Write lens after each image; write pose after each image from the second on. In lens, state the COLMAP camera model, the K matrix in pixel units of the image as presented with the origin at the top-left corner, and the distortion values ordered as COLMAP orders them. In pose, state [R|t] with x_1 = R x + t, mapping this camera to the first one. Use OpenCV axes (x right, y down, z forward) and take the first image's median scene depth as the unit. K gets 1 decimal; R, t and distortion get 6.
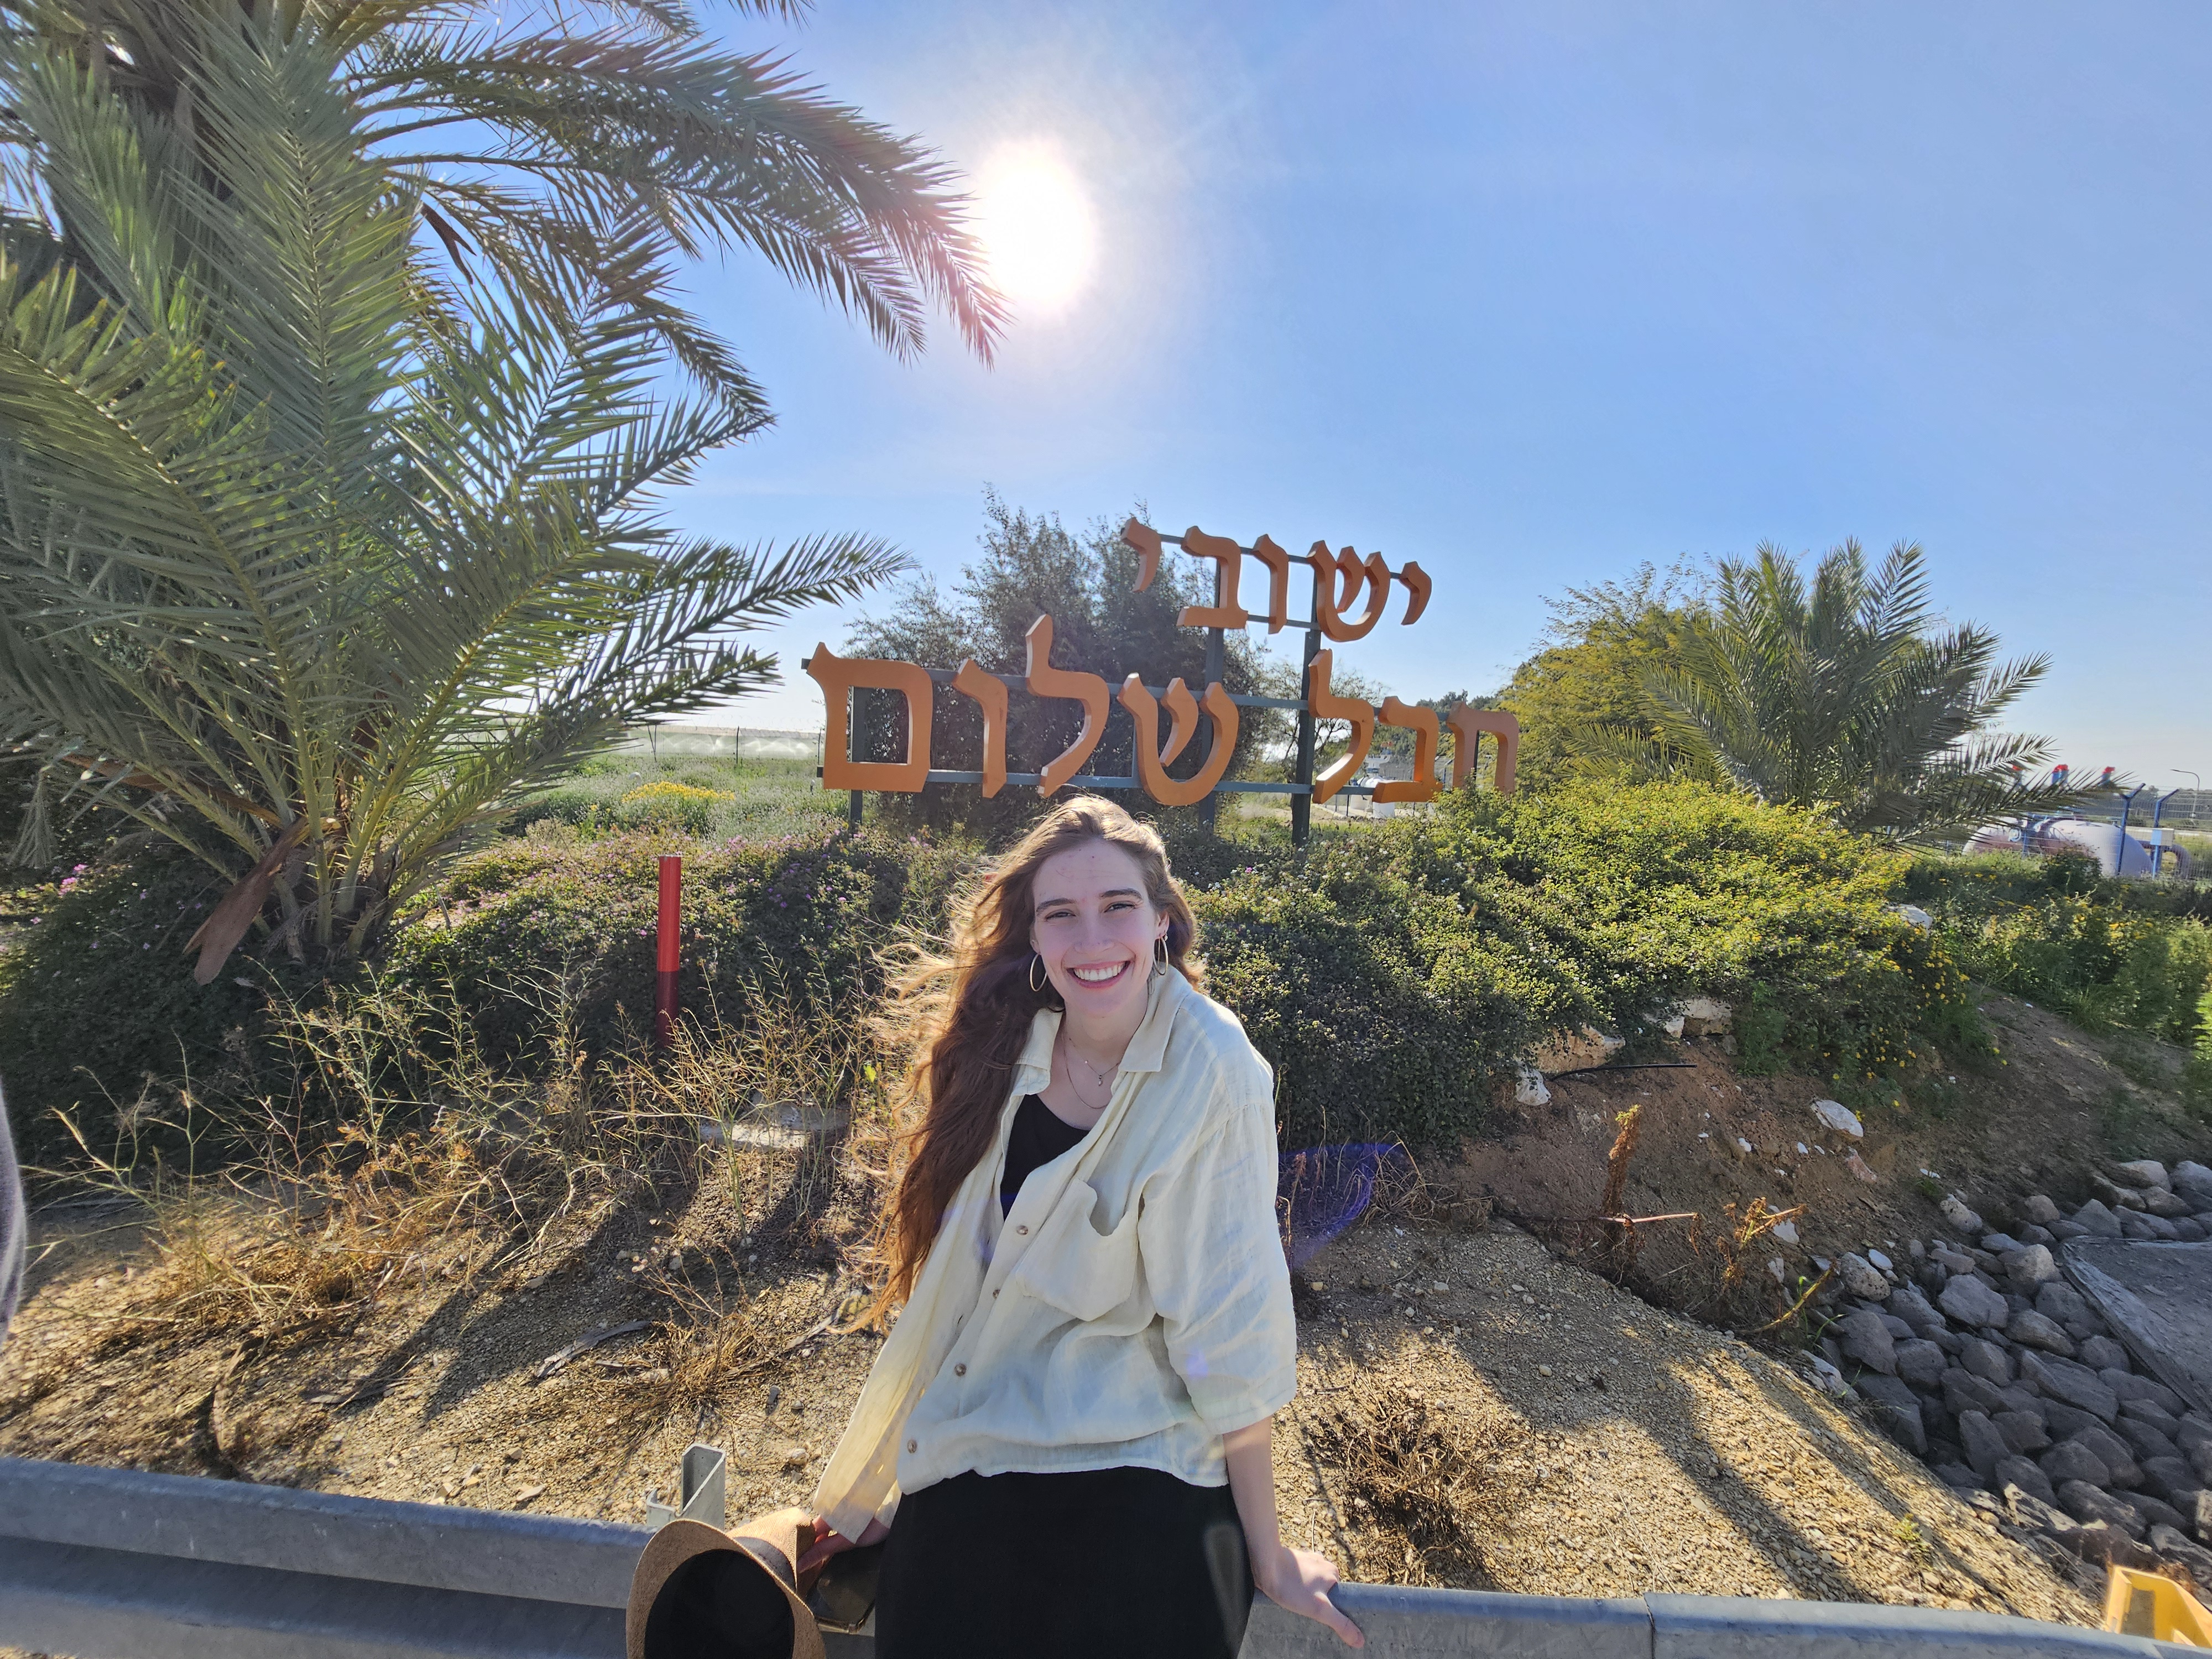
lens RADIAL K [[903.7, 0, 1111.6], [0, 903.7, 828.8], [0, 0, 1]] dist [-0.003635, 0.001341]
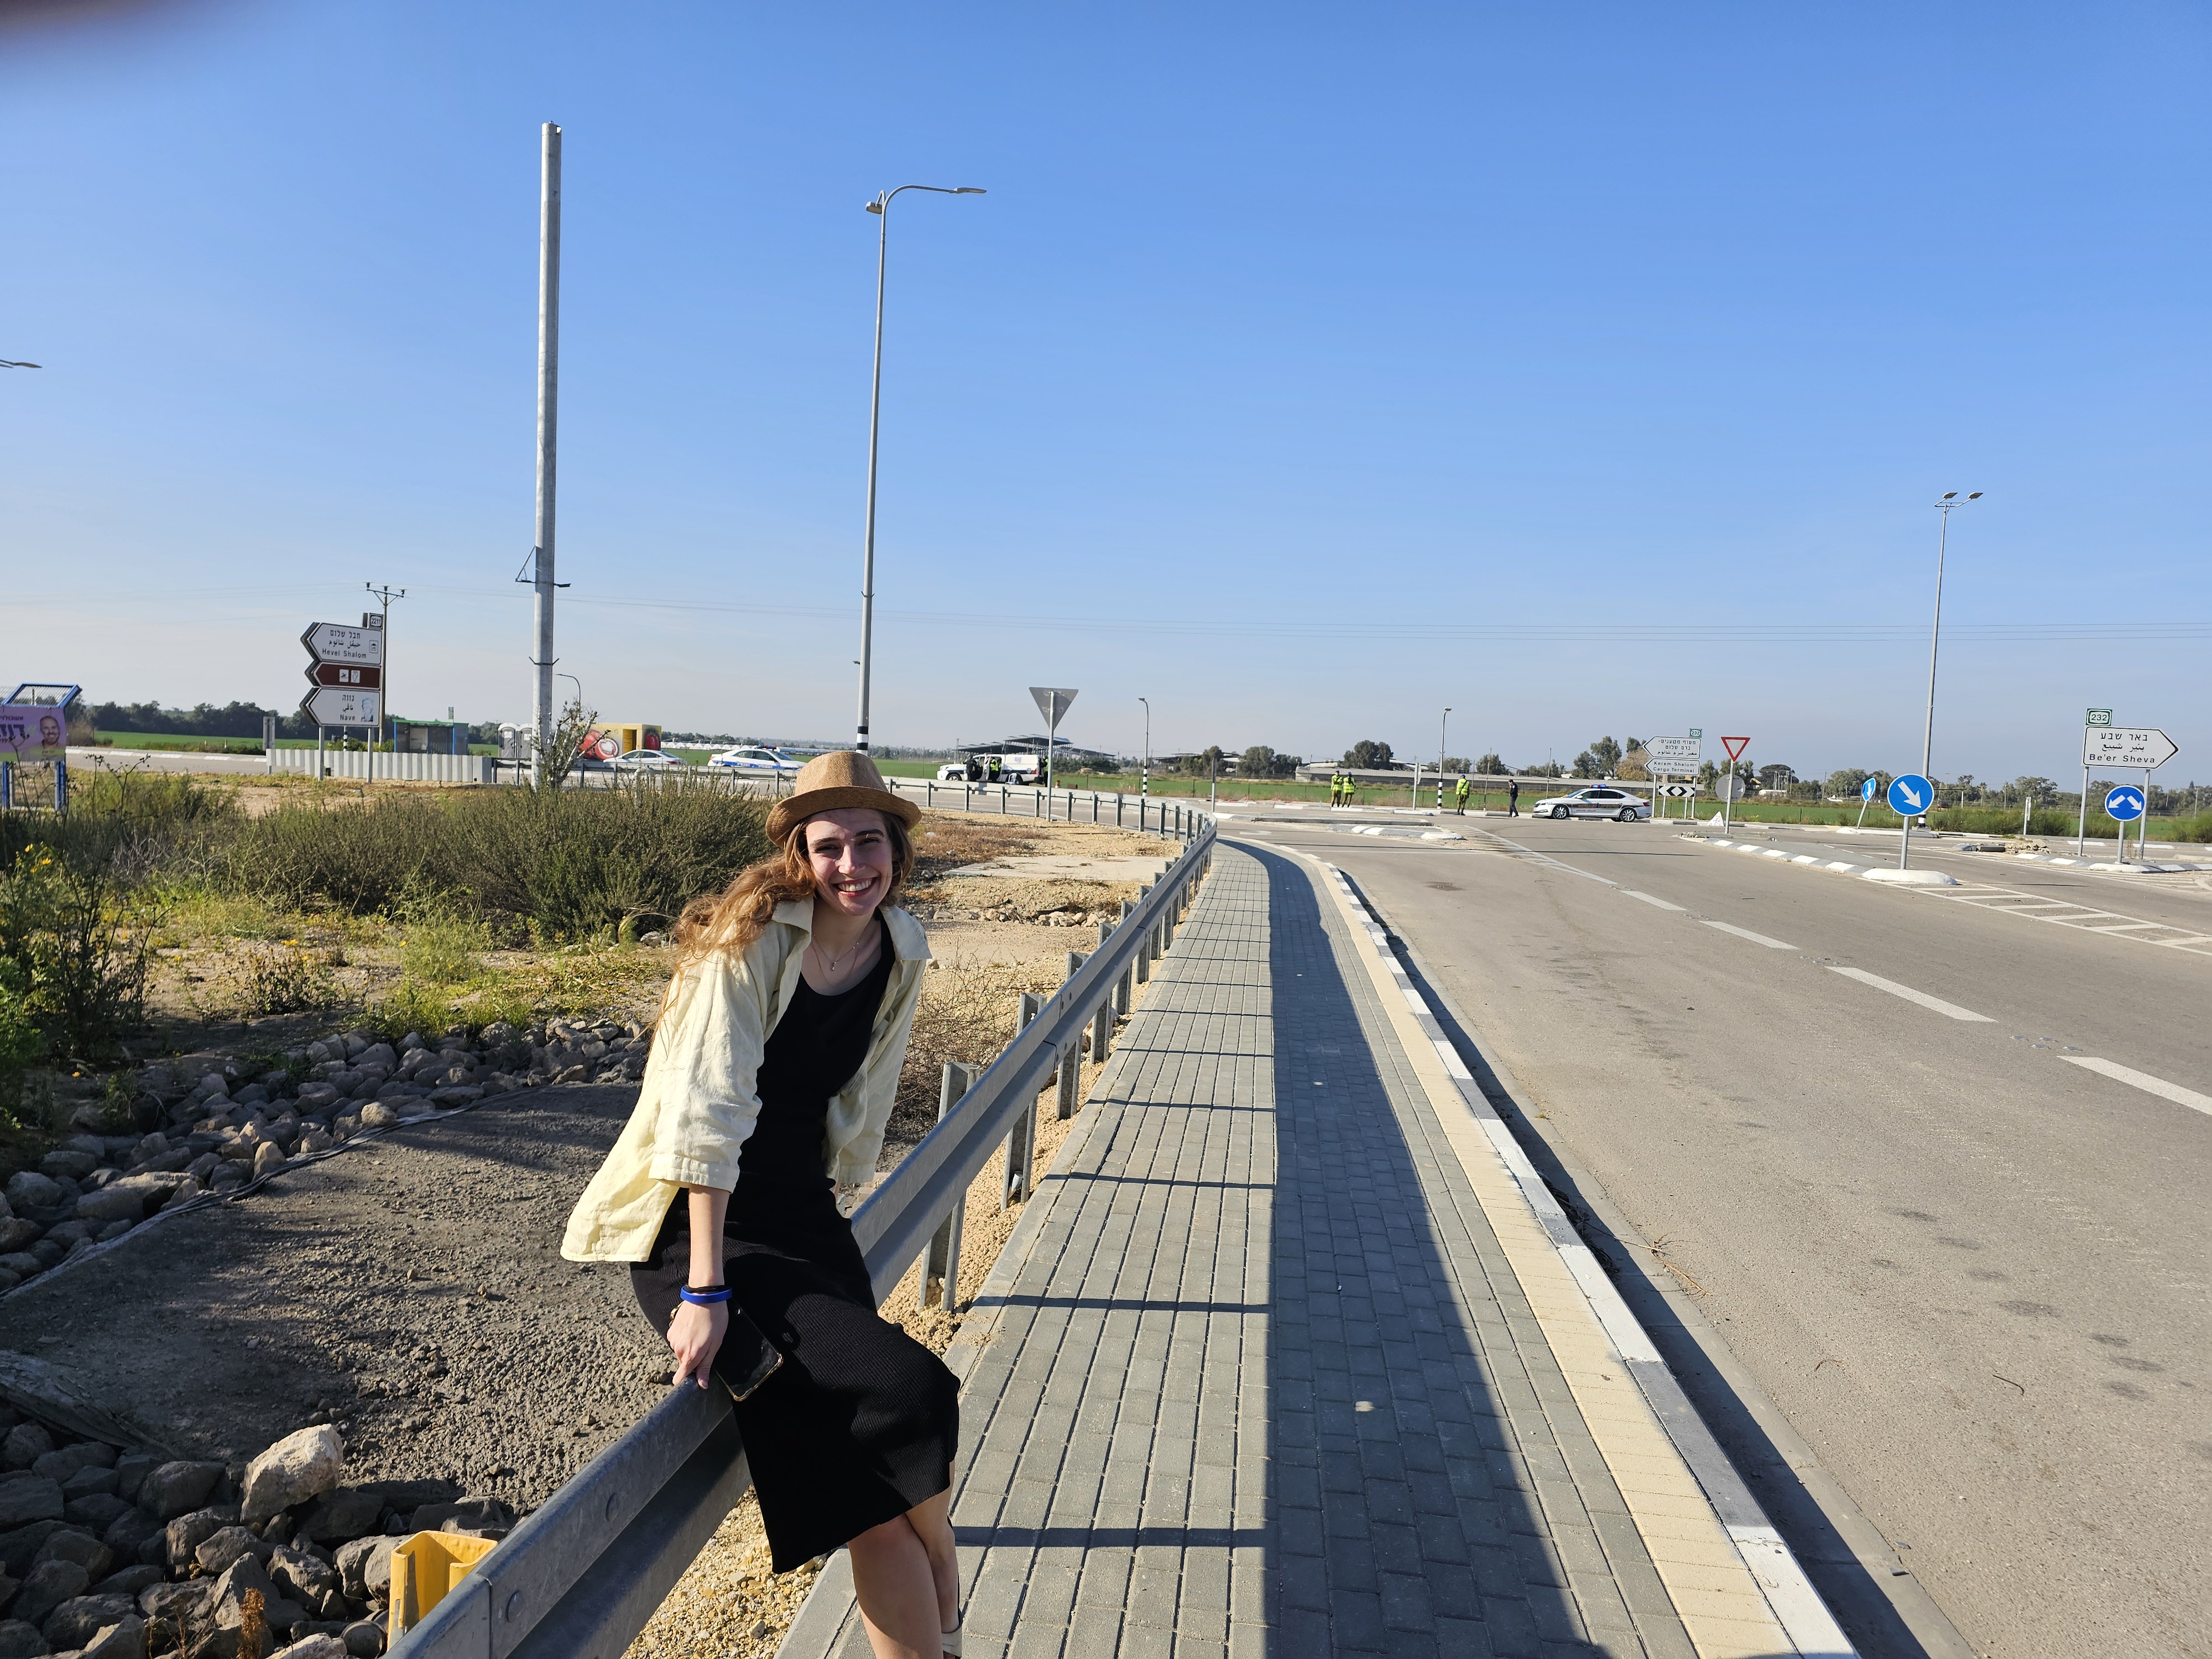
lens RADIAL K [[1474.9, 0, 1126.2], [0, 1474.9, 846.0], [0, 0, 1]] dist [0.050332, -0.034295]
pose [[-0.016862, -0.108399, 0.993964, -0.109227], [0.039033, 0.993277, 0.108986, -0.023283], [-0.999096, 0.040635, -0.012517, 0.045069]]
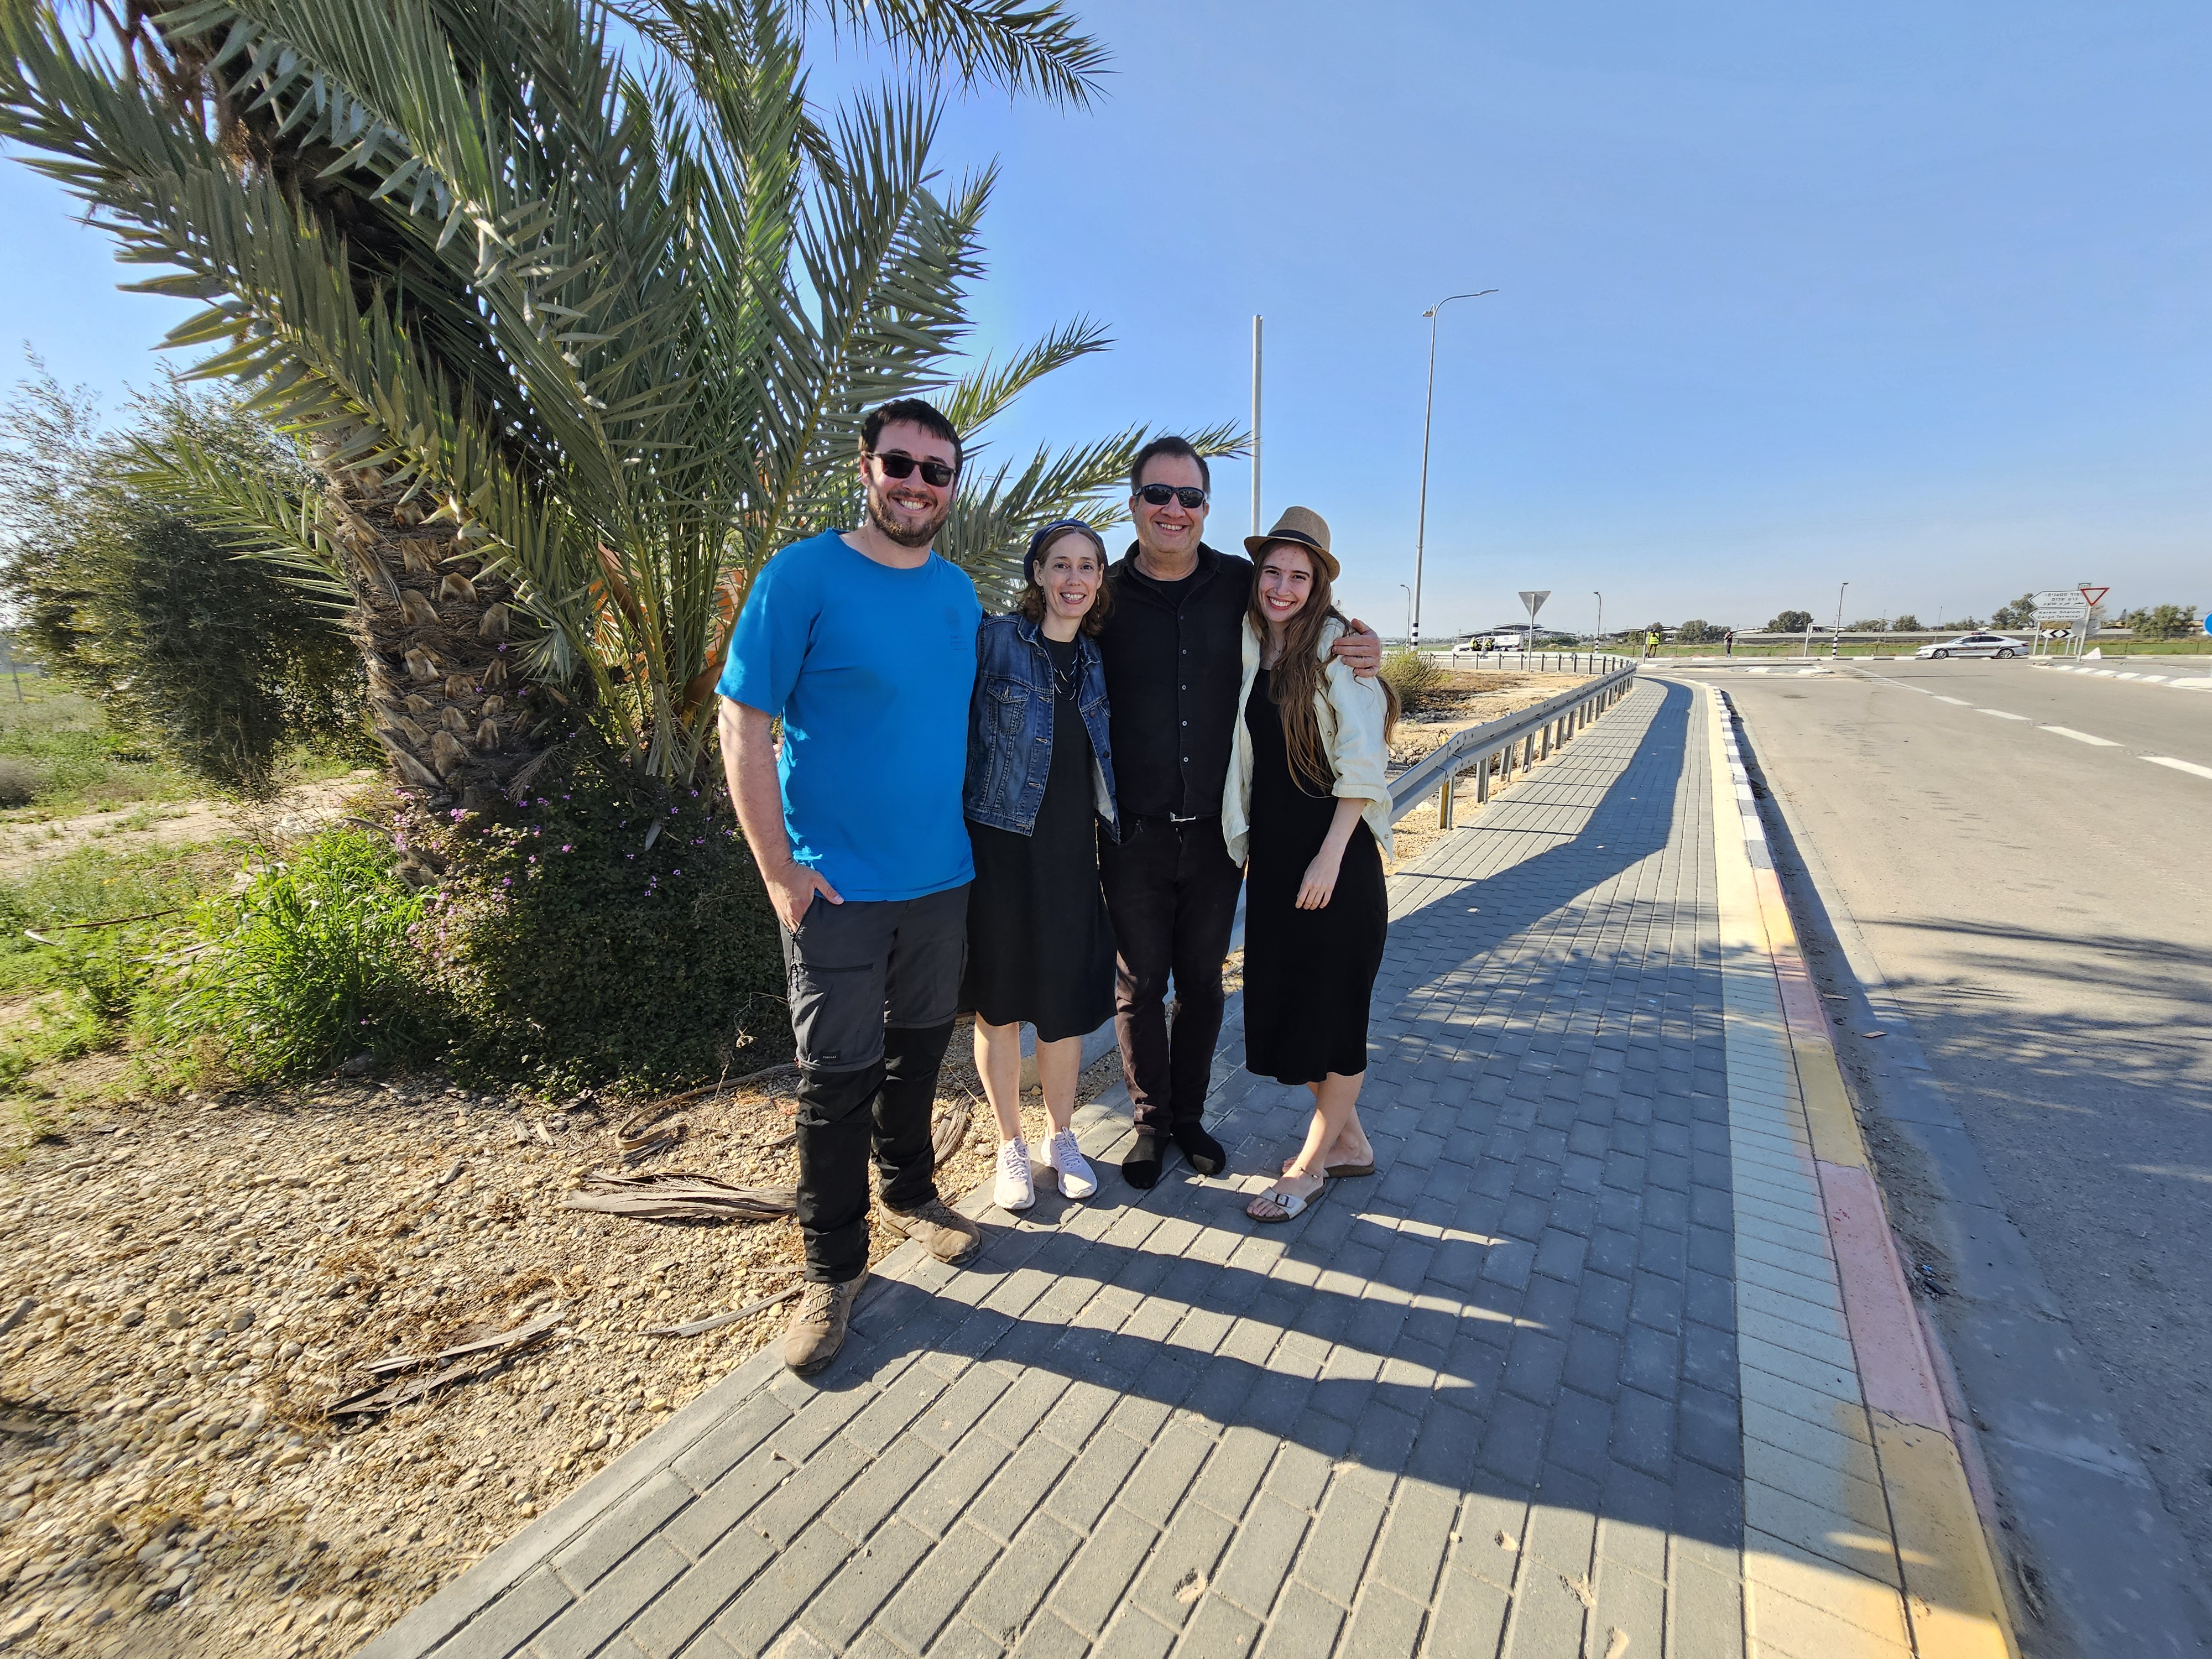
lens RADIAL K [[903.7, 0, 1120.1], [0, 903.7, 812.8], [0, 0, 1]] dist [-0.003635, 0.001341]
pose [[0.433562, -0.220466, 0.873738, -1.713685], [0.110266, 0.975303, 0.191378, -0.050589], [-0.894352, 0.013369, 0.447164, 0.022368]]
